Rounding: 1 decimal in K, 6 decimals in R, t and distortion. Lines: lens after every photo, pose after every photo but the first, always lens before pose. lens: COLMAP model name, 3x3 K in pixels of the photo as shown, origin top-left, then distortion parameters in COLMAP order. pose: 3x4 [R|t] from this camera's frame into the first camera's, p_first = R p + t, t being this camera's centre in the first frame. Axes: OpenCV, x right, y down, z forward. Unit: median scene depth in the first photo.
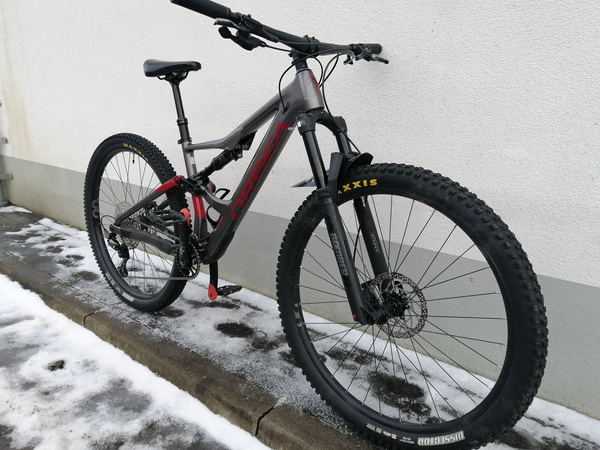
lens RADIAL K [[471.6, 0, 298.4], [0, 471.6, 224.4], [0, 0, 1]] dist [-0.022201, 0.064779]
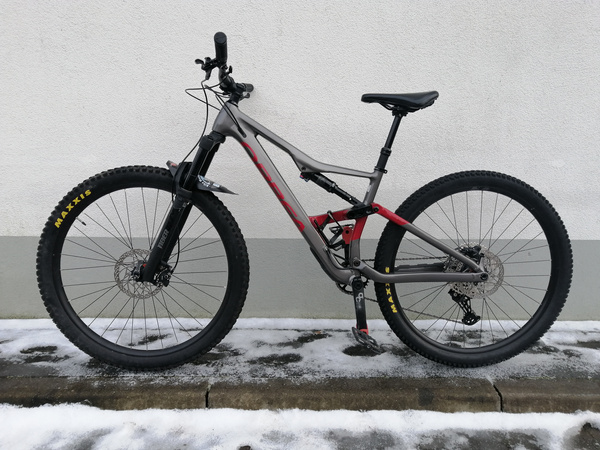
lens RADIAL K [[471.6, 0, 297.9], [0, 471.6, 224.5], [0, 0, 1]] dist [-0.022201, 0.064779]
pose [[0.767554, -0.127067, 0.628263, -1.061475], [0.171514, 0.985128, -0.010296, -0.076268], [-0.617611, 0.115659, 0.777933, 0.316863]]
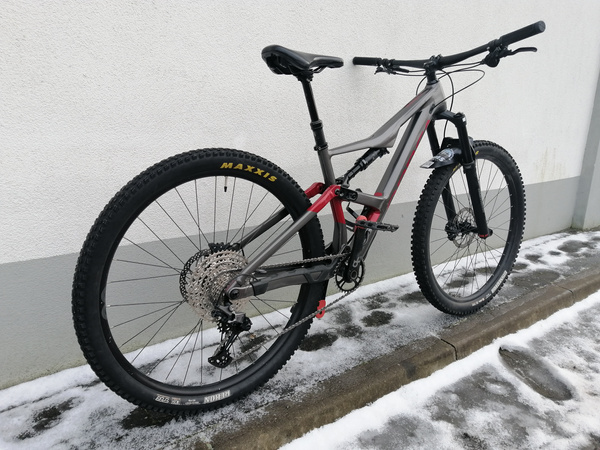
lens RADIAL K [[471.6, 0, 298.1], [0, 471.6, 226.3], [0, 0, 1]] dist [-0.022201, 0.064779]
pose [[0.229371, -0.245098, 0.941974, -1.218491], [0.235644, 0.952970, 0.190579, -0.233724], [-0.944384, 0.178257, 0.276340, 0.905114]]
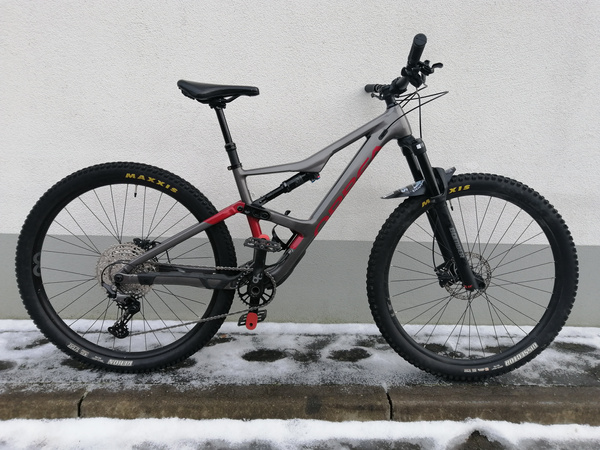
lens RADIAL K [[471.6, 0, 297.9], [0, 471.6, 224.3], [0, 0, 1]] dist [-0.022201, 0.064779]
pose [[0.743025, -0.113390, 0.659588, -0.870527], [0.155448, 0.987830, -0.005294, -0.039323], [-0.650961, 0.106465, 0.751609, 0.224939]]
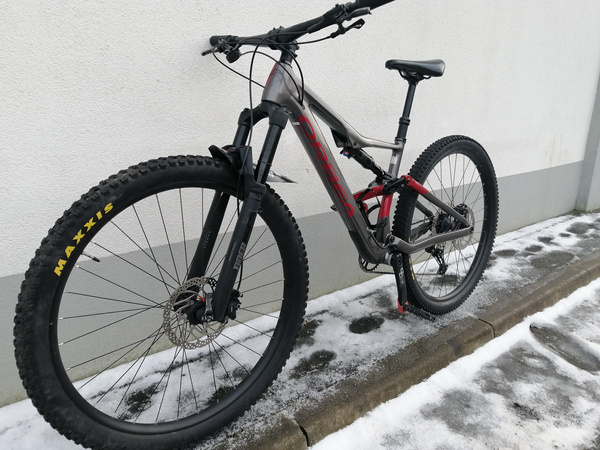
lens RADIAL K [[471.6, 0, 298.3], [0, 471.6, 224.6], [0, 0, 1]] dist [-0.022201, 0.064779]
pose [[0.193401, -0.273547, 0.942214, -1.314893], [0.252636, 0.941847, 0.221584, -0.298928], [-0.948035, 0.195183, 0.251262, 1.040323]]
